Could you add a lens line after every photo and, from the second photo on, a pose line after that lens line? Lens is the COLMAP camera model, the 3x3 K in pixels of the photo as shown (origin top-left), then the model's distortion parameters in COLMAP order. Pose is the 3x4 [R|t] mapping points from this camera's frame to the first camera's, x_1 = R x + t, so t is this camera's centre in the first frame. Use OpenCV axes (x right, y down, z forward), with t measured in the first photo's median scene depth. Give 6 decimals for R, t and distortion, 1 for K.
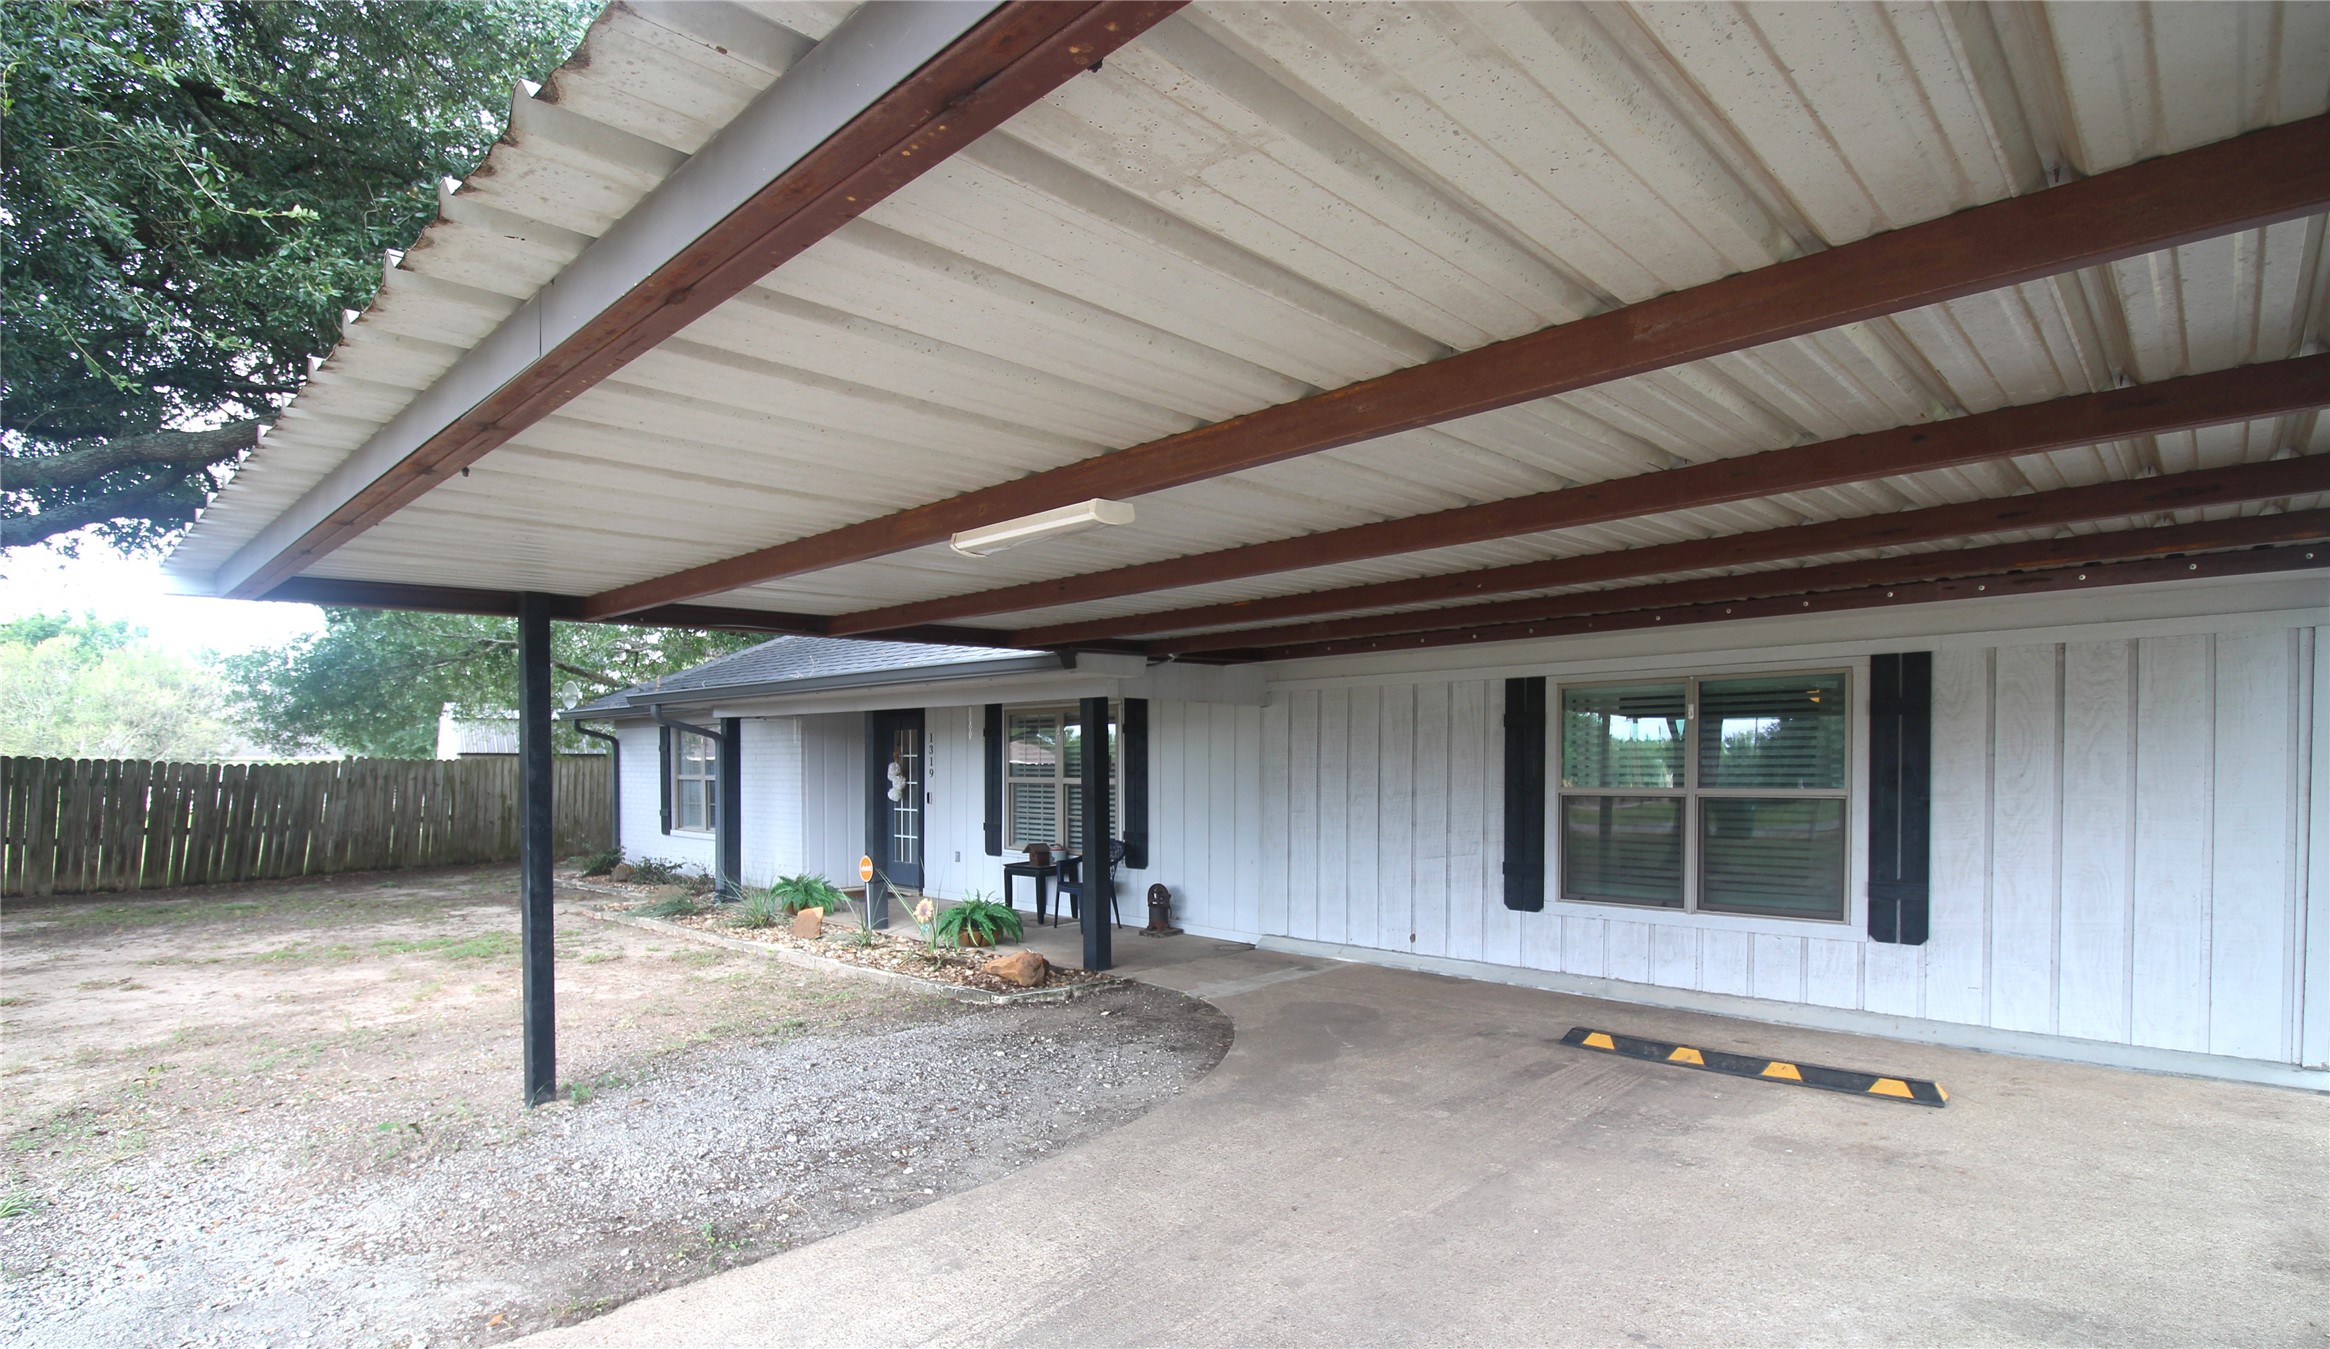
lens RADIAL K [[1123.7, 0, 1171.5], [0, 1123.7, 785.1], [0, 0, 1]] dist [-0.002082, -0.012081]
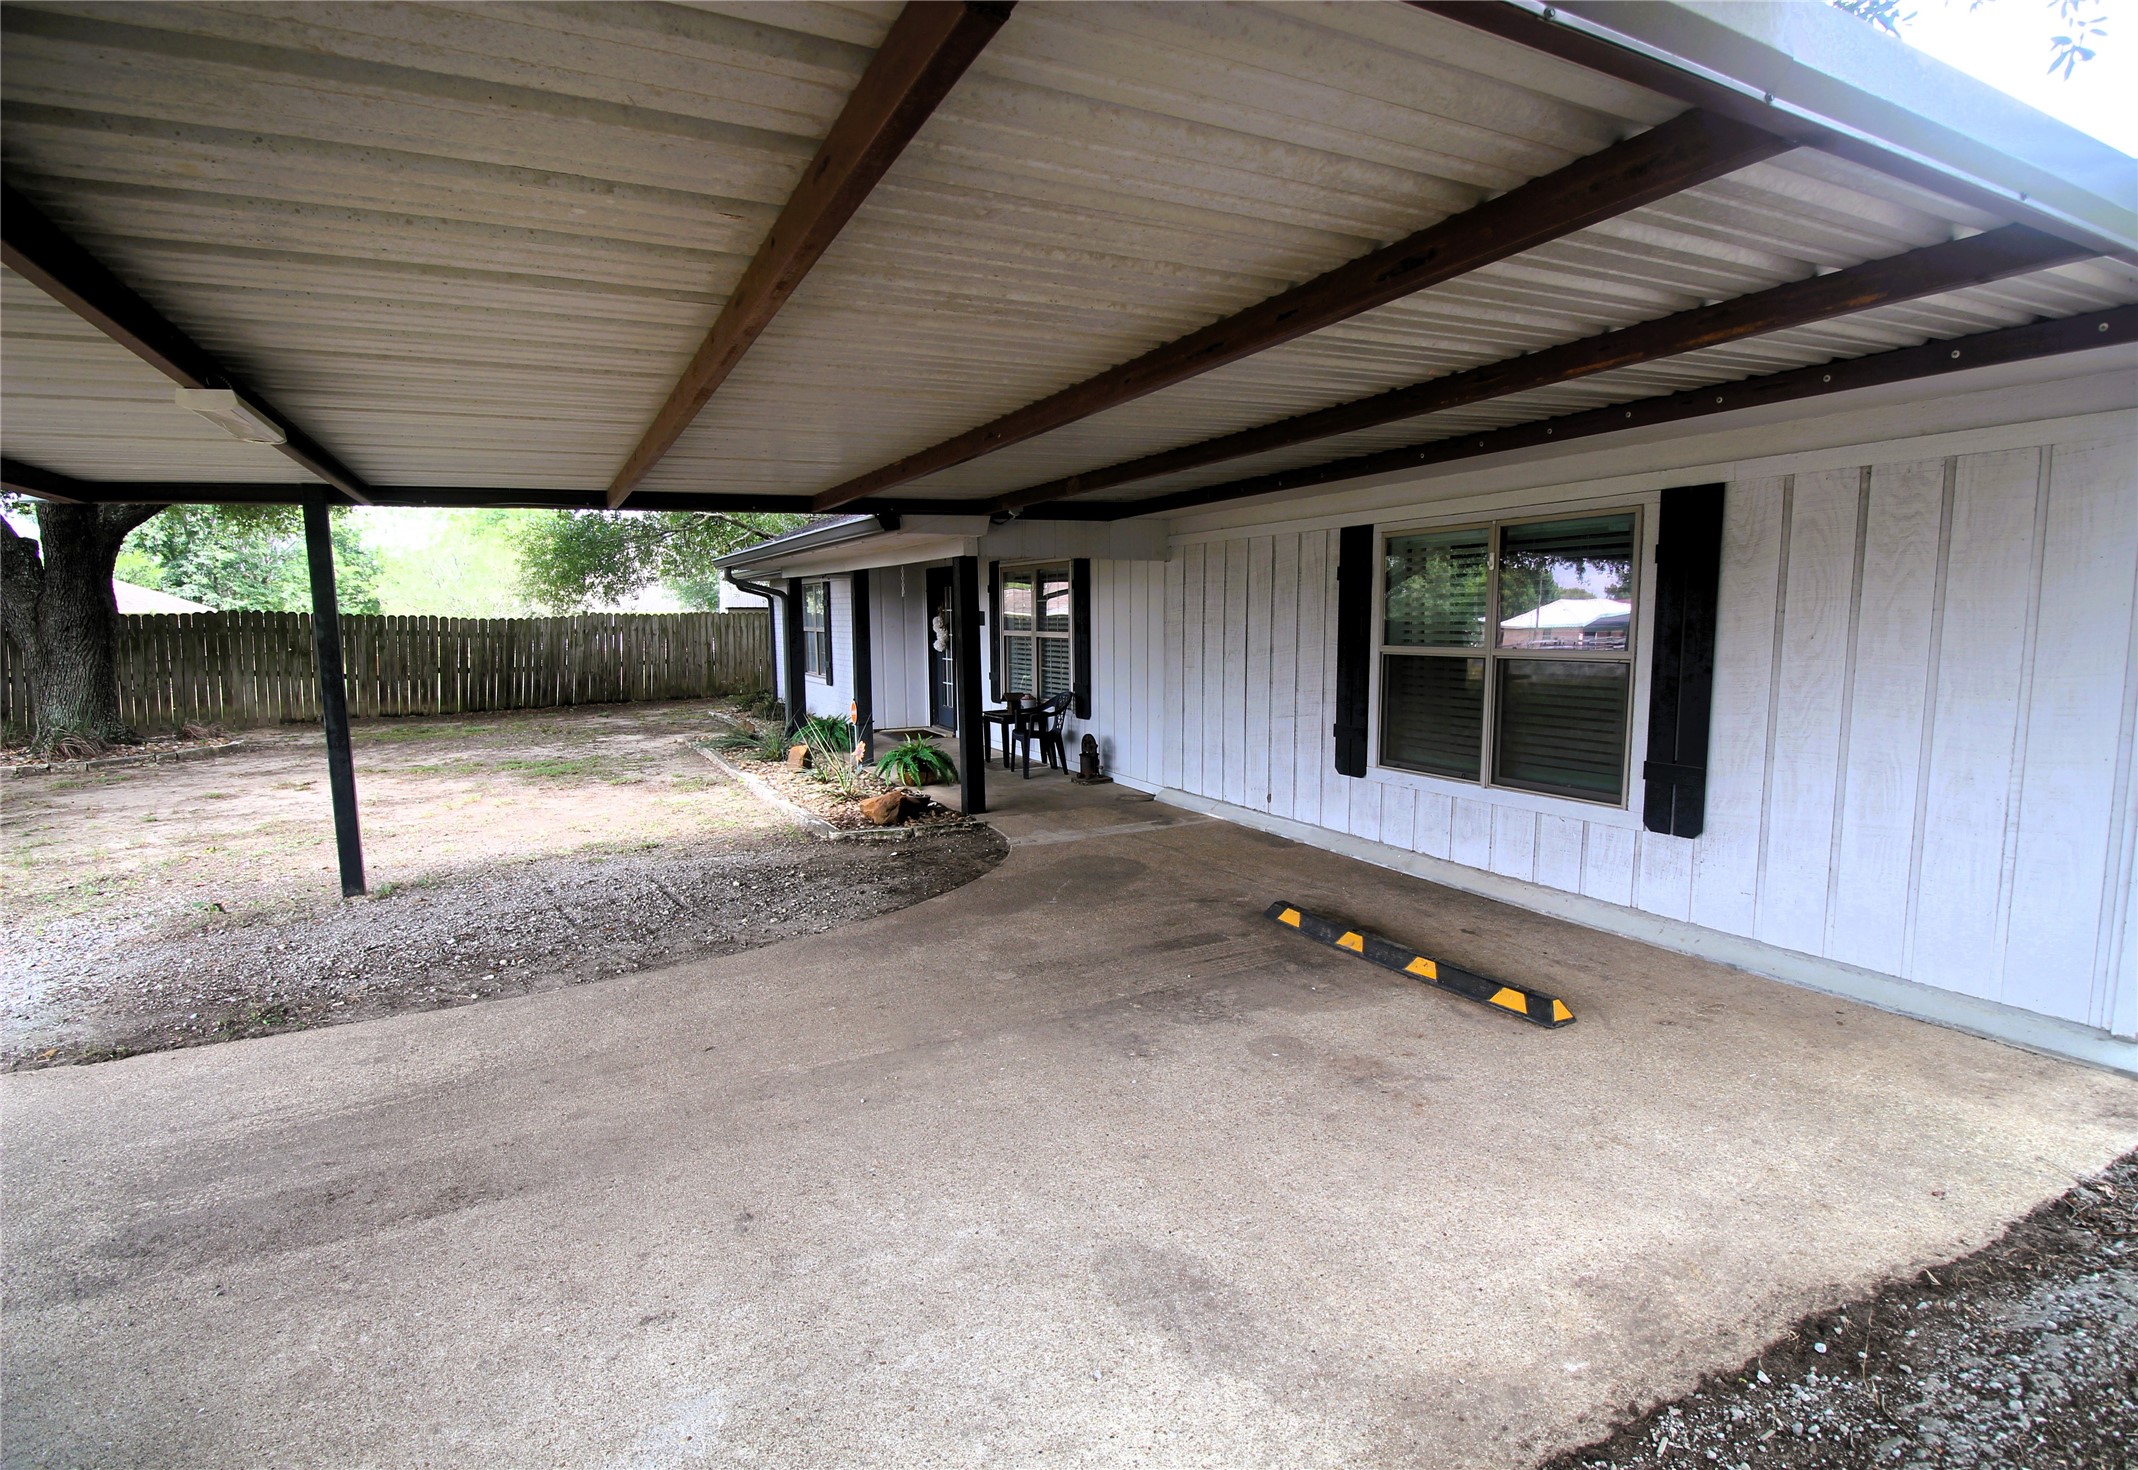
lens RADIAL K [[1048.0, 0, 1108.9], [0, 1048.0, 740.6], [0, 0, 1]] dist [-0.000230, -0.014450]
pose [[0.954253, 0.033230, -0.297147, 0.476644], [-0.002746, 0.994737, 0.102423, -0.009582], [0.298986, -0.096921, 0.949323, 0.127724]]
